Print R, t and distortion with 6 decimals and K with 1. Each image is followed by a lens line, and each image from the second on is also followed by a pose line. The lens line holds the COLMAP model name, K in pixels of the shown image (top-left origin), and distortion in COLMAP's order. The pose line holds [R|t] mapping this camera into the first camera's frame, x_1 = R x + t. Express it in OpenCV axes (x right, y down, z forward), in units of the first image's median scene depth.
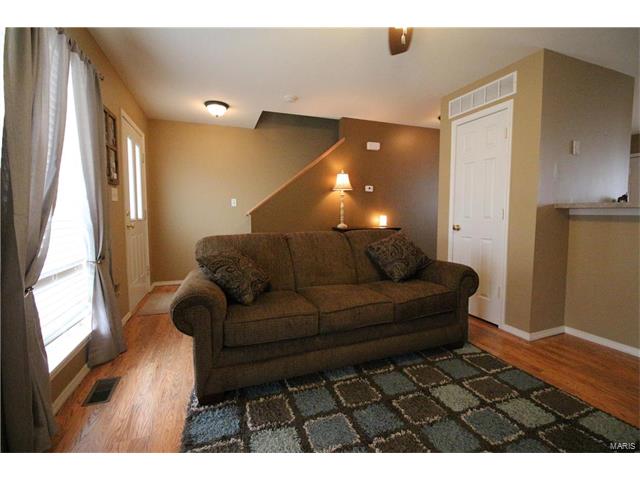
lens RADIAL K [[296.5, 0, 324.2], [0, 296.5, 234.7], [0, 0, 1]] dist [-0.021901, -0.000491]
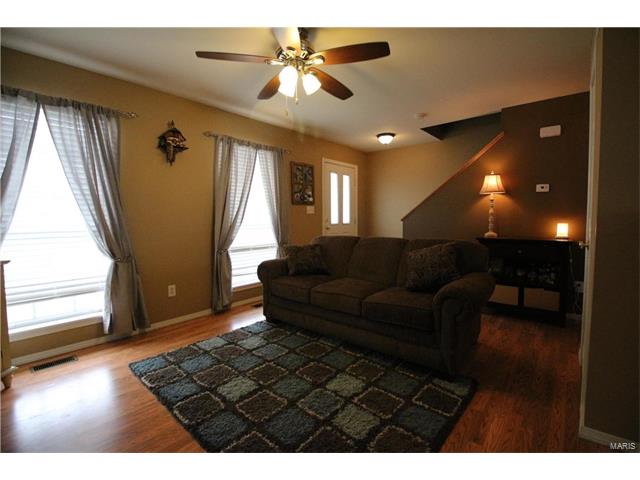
lens RADIAL K [[296.5, 0, 324.2], [0, 296.5, 234.7], [0, 0, 1]] dist [-0.021901, -0.000491]
pose [[0.476631, 0.047462, -0.877821, 0.672268], [-0.052520, 0.998295, 0.025459, -0.028767], [0.877533, 0.033969, 0.478311, 0.171111]]
